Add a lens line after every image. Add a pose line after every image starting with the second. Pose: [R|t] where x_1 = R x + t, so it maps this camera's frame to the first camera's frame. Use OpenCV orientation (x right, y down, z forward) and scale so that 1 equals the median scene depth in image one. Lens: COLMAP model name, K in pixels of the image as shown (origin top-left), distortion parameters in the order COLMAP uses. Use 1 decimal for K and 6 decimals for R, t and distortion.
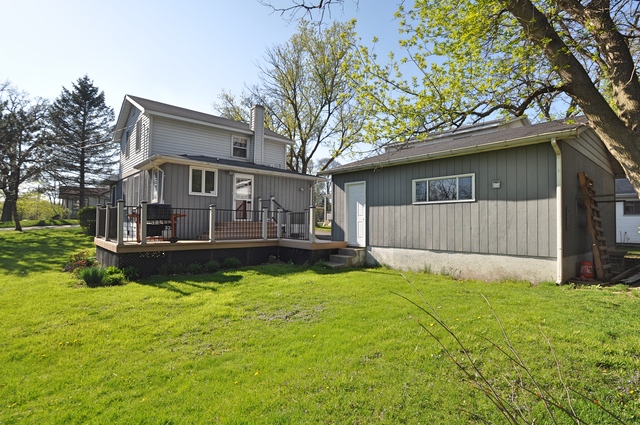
lens RADIAL K [[344.6, 0, 320.3], [0, 344.6, 213.5], [0, 0, 1]] dist [0.000189, 0.000014]
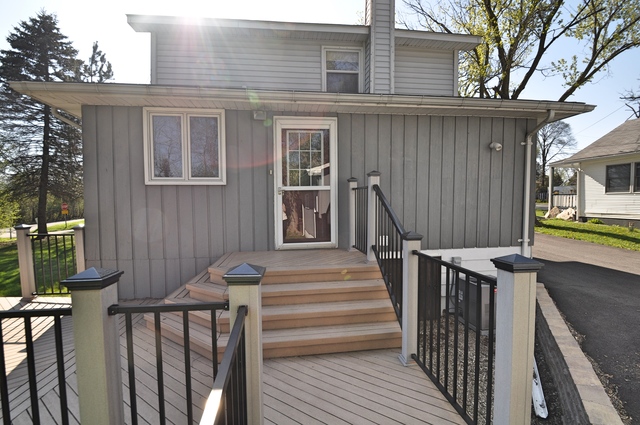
lens RADIAL K [[300.1, 0, 322.2], [0, 300.1, 214.7], [0, 0, 1]] dist [-0.019962, -0.002267]
pose [[0.820802, 0.012978, -0.571065, -0.024099], [0.036509, 0.996506, 0.075121, -0.029771], [0.570045, -0.082509, 0.817460, 0.624897]]
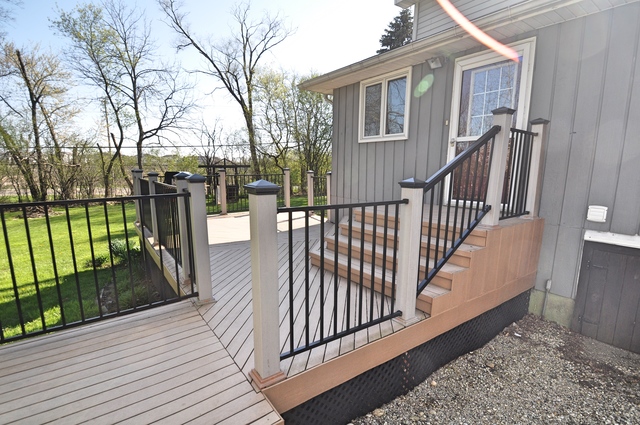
lens RADIAL K [[300.1, 0, 317.7], [0, 300.1, 214.6], [0, 0, 1]] dist [-0.019962, -0.002267]
pose [[-0.094688, 0.156137, -0.983186, 0.051675], [0.038362, 0.987462, 0.153122, -0.015883], [0.994768, -0.023218, -0.099491, 0.731013]]
